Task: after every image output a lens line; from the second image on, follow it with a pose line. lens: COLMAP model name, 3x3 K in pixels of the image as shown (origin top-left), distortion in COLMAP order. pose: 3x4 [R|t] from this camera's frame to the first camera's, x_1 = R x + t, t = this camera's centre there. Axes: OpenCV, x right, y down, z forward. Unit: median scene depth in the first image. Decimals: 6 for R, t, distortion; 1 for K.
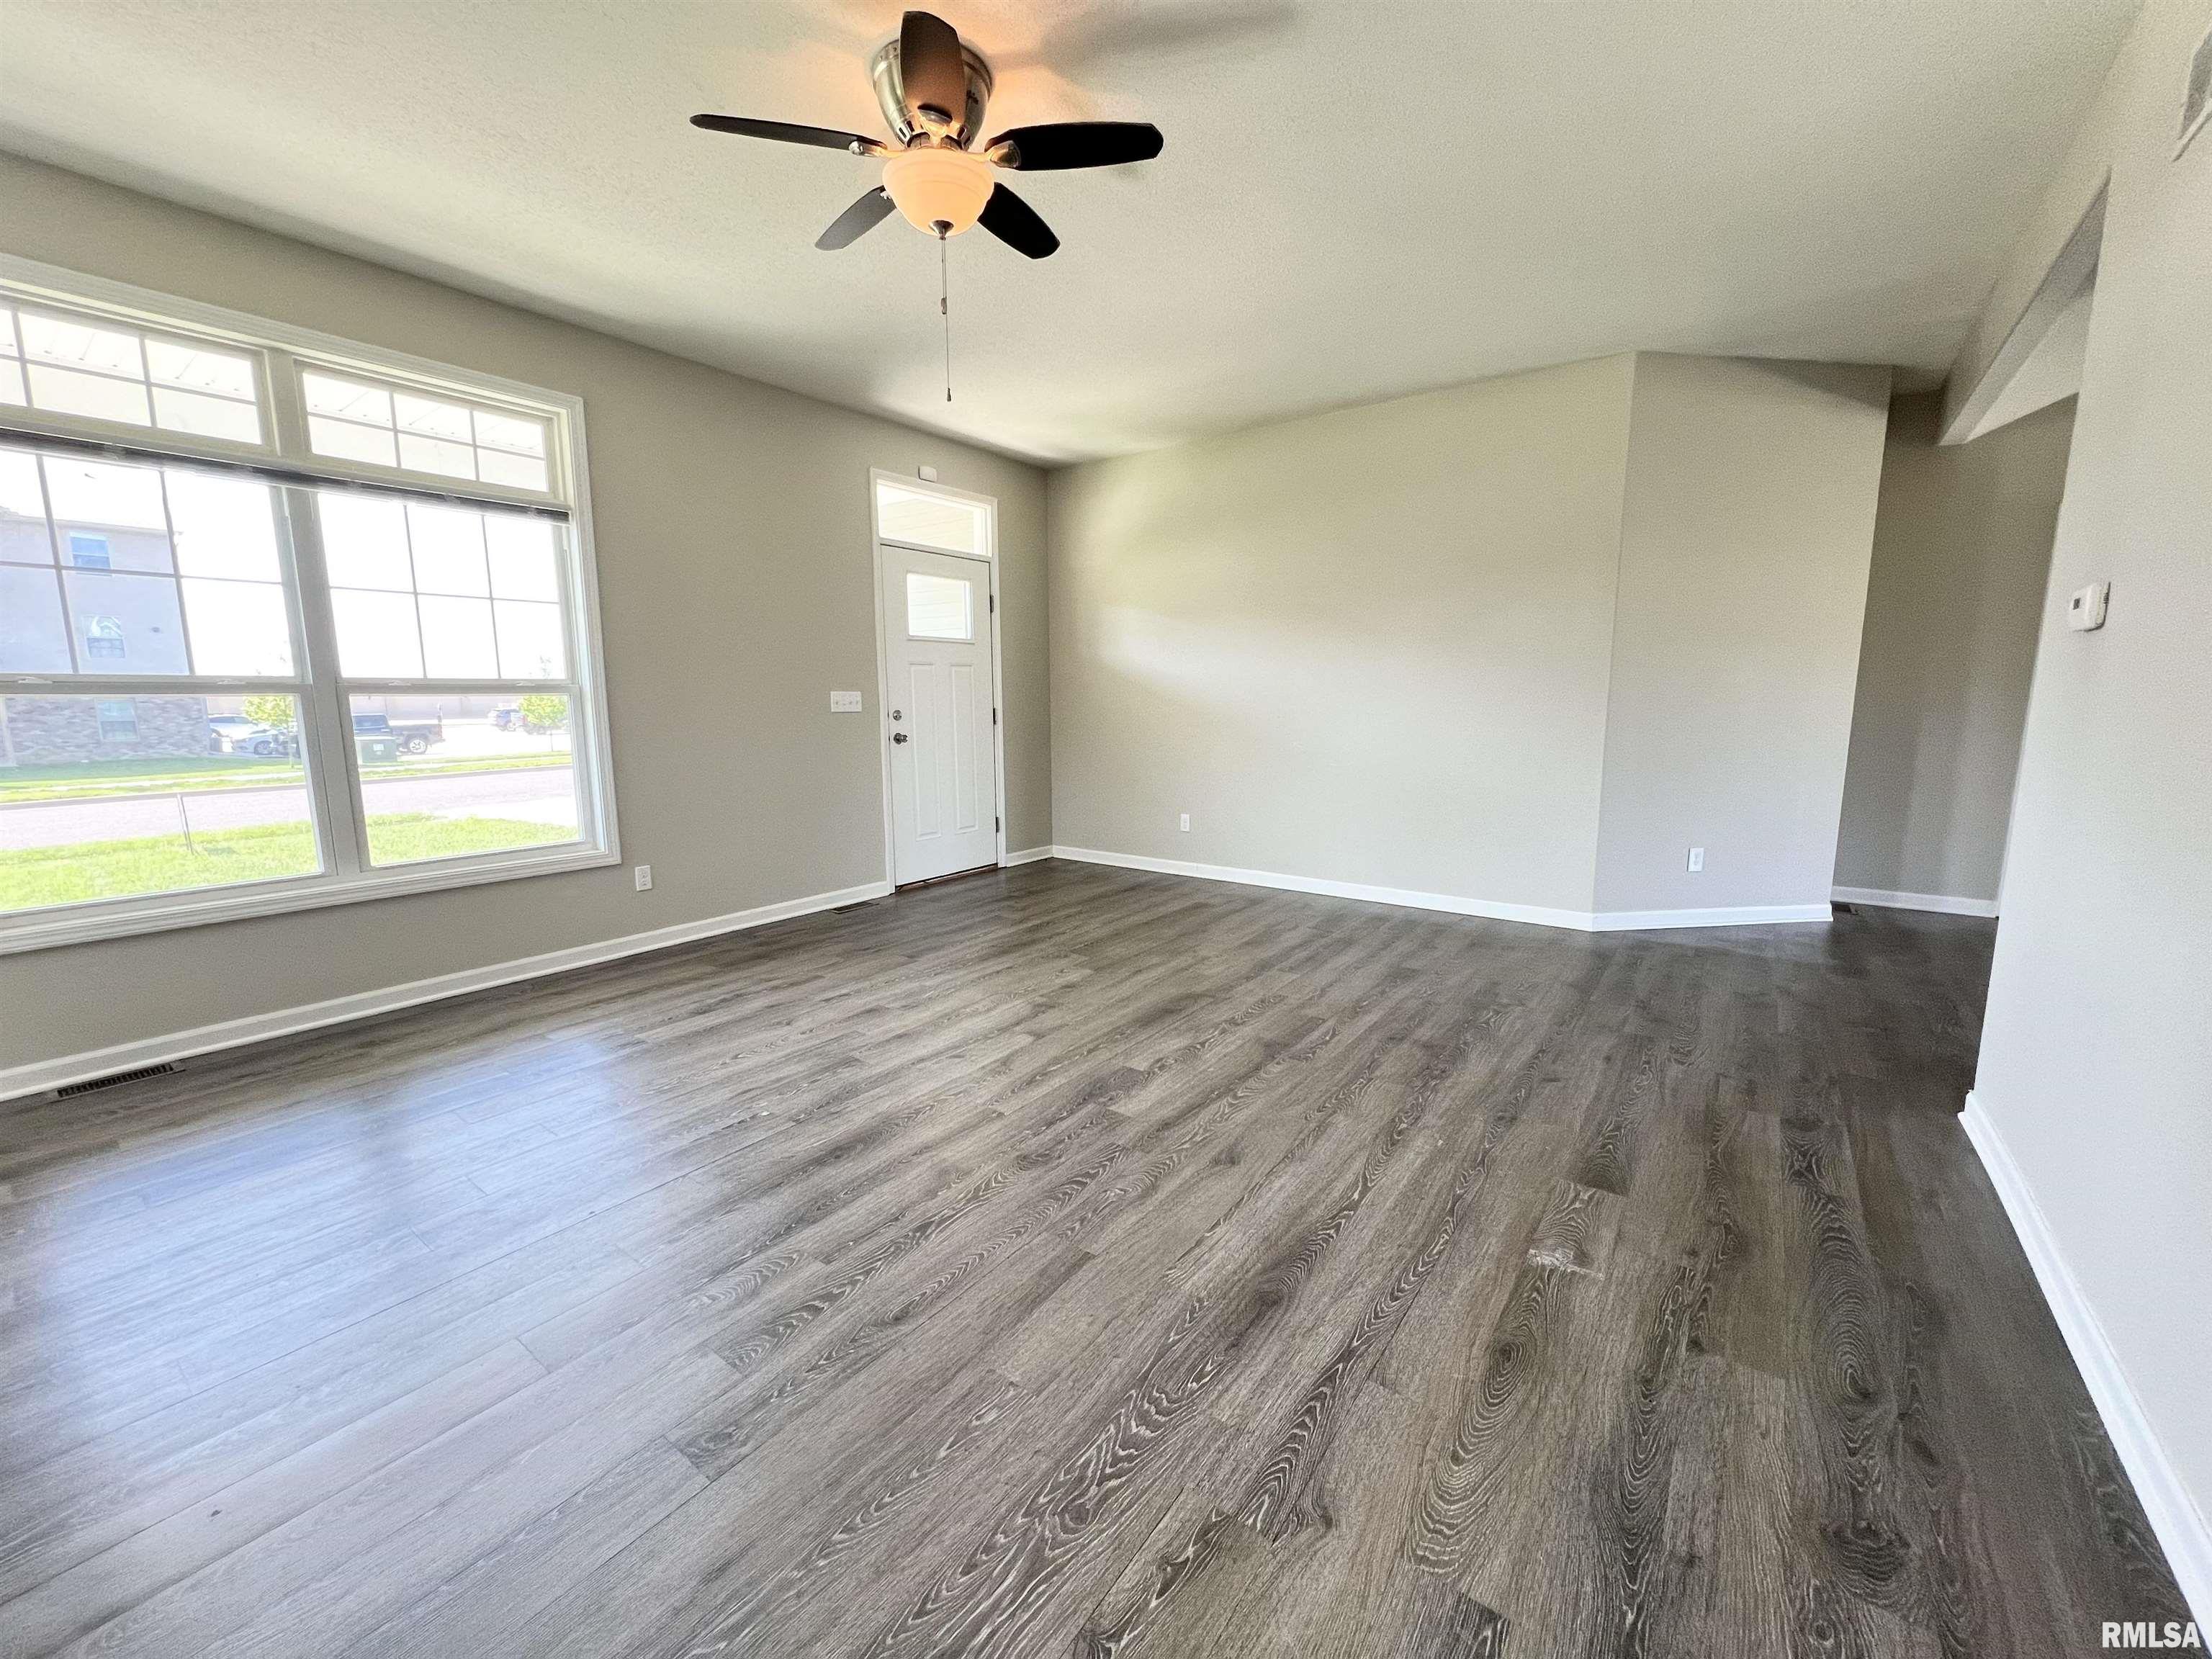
lens RADIAL K [[882.8, 0, 1105.1], [0, 882.8, 832.7], [0, 0, 1]] dist [-0.002225, -0.000198]
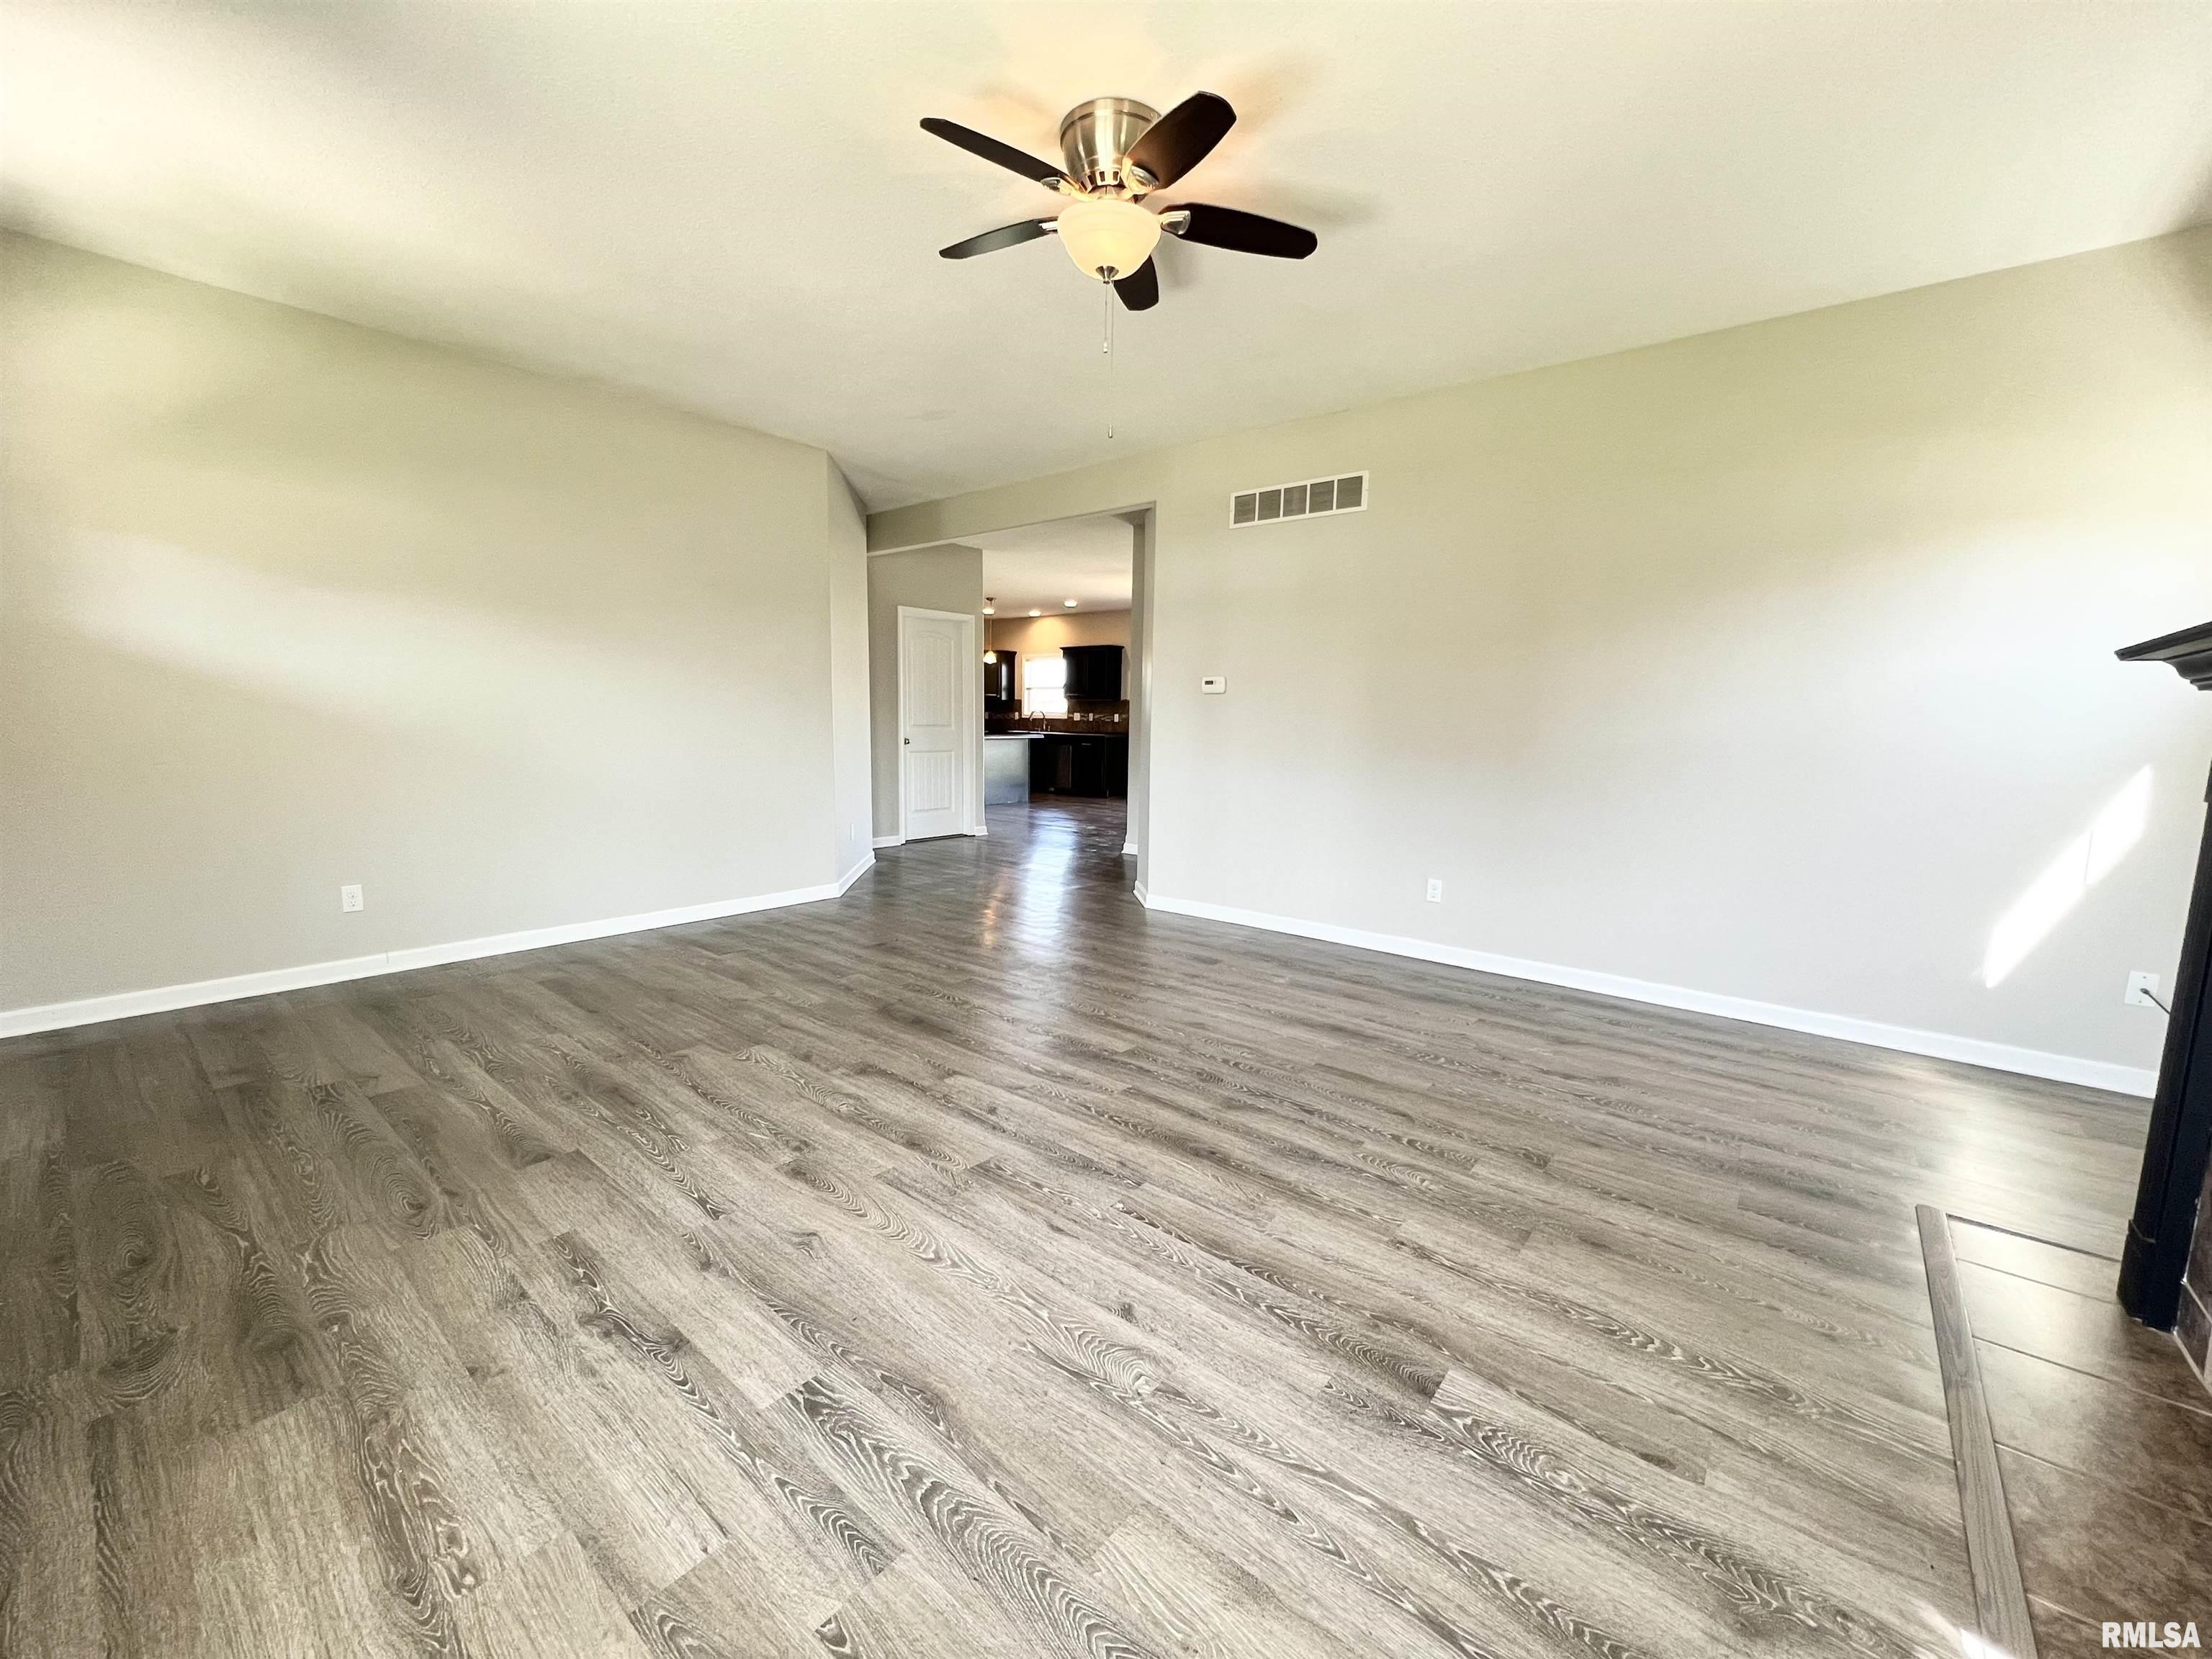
lens RADIAL K [[882.8, 0, 1089.4], [0, 882.8, 835.6], [0, 0, 1]] dist [-0.002225, -0.000198]
pose [[0.062872, -0.130494, 0.989454, -0.861204], [0.139712, 0.982803, 0.120740, -0.100151], [-0.988194, 0.130647, 0.080023, 0.667839]]
